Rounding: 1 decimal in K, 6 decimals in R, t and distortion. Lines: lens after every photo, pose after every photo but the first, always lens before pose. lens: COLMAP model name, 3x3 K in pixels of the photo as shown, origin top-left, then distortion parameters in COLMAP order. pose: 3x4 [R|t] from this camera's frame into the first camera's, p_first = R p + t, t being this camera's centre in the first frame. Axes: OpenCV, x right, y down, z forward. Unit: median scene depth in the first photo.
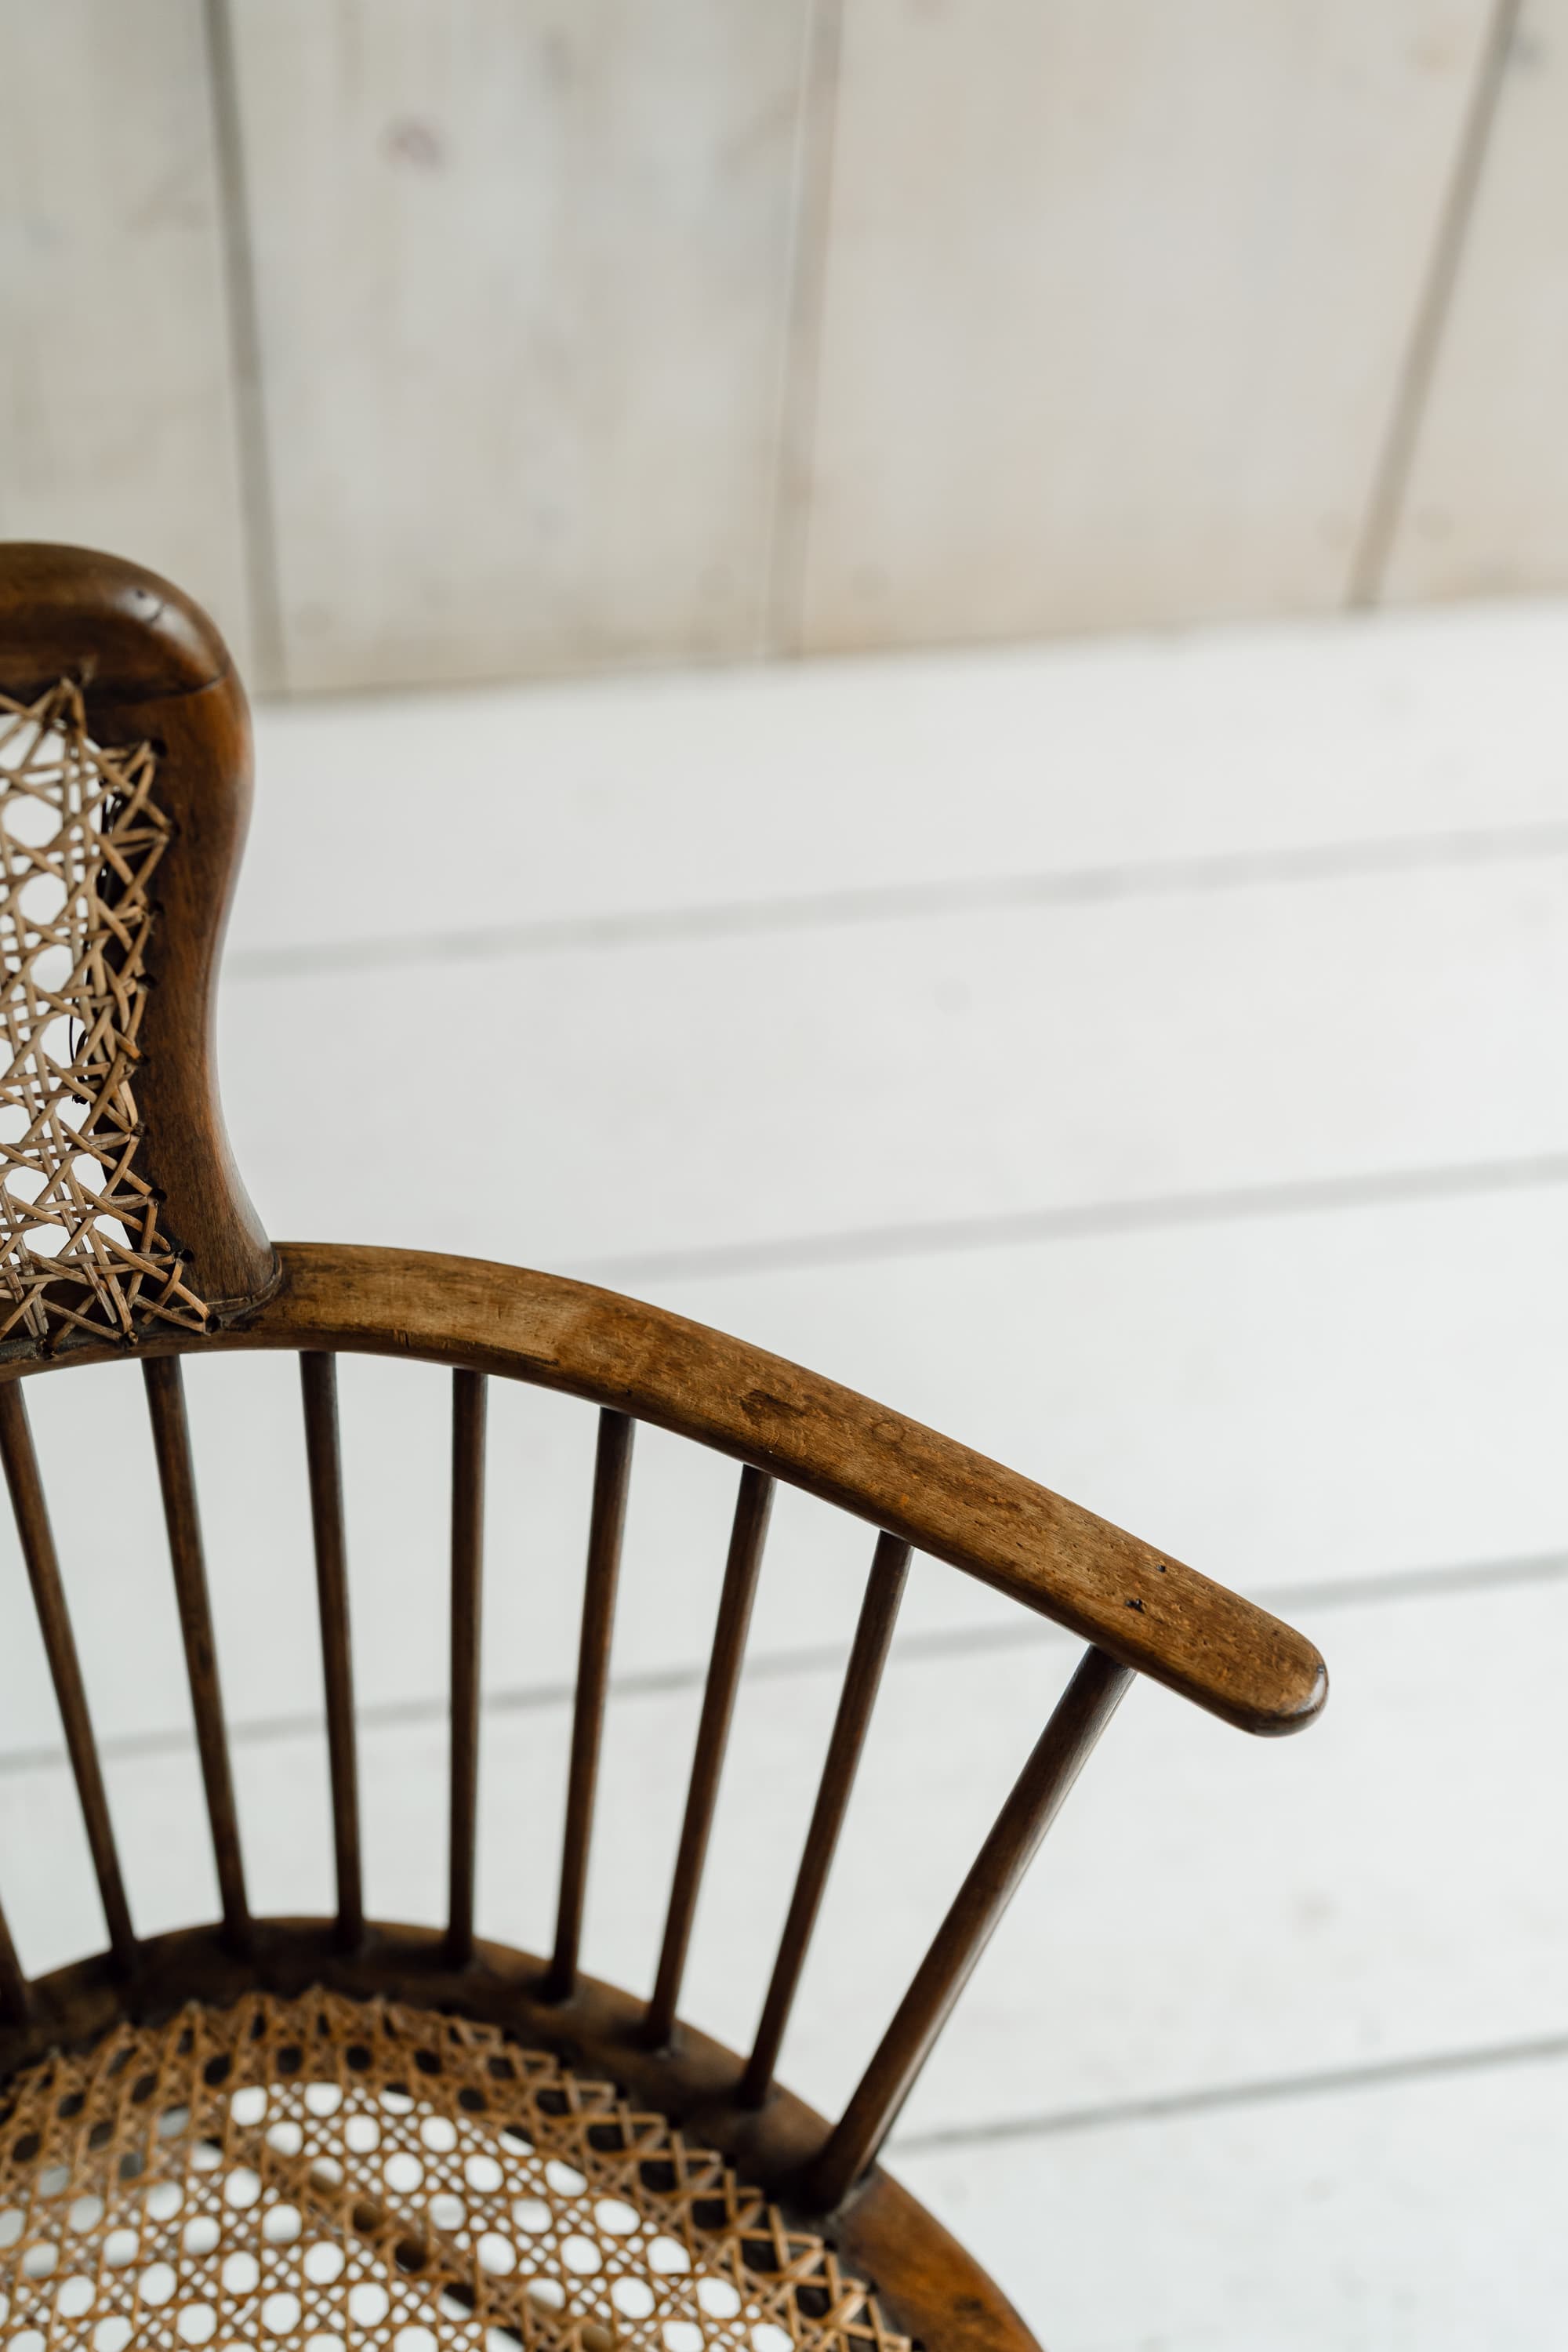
lens RADIAL K [[3501.0, 0, 781.6], [0, 3501.0, 1176.4], [0, 0, 1]] dist [-0.023065, 0.111736]
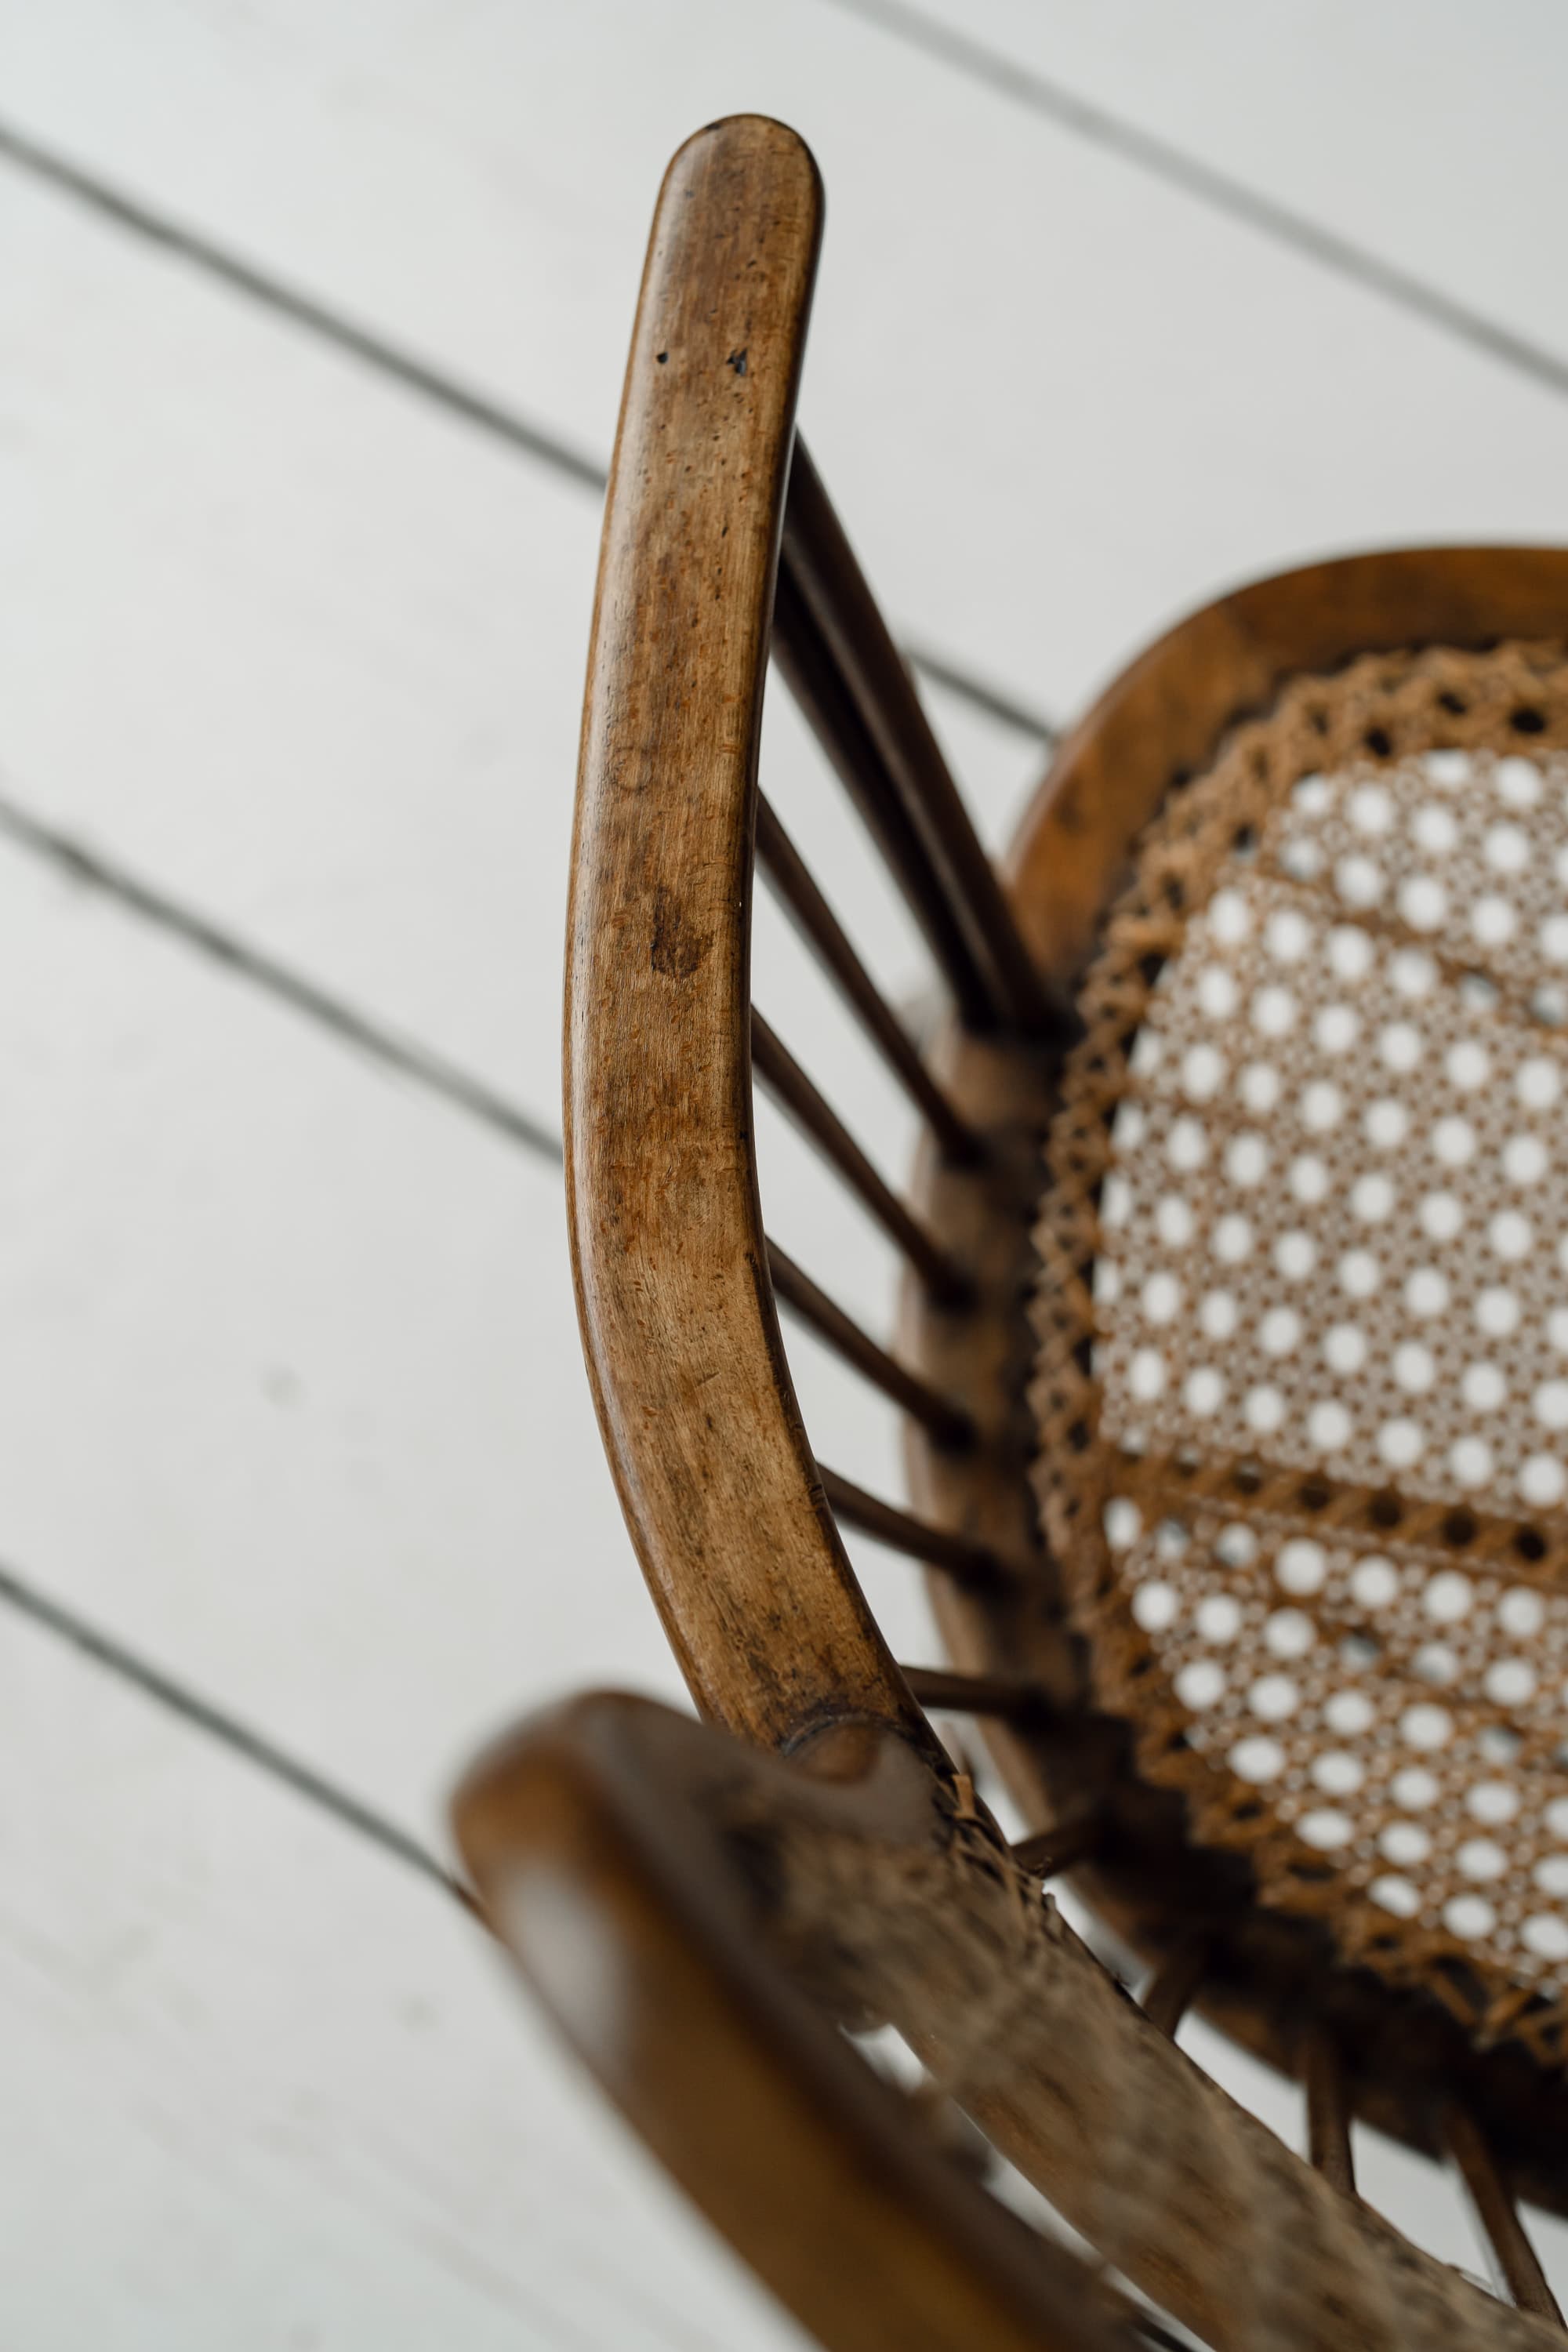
lens RADIAL K [[3501.0, 0, 781.6], [0, 3501.0, 1176.4], [0, 0, 1]] dist [-0.023065, 0.111736]
pose [[-0.455878, -0.866775, 0.202182, -0.183211], [0.669556, -0.184316, 0.719529, -0.398644], [-0.586404, 0.463389, 0.664380, 0.566305]]
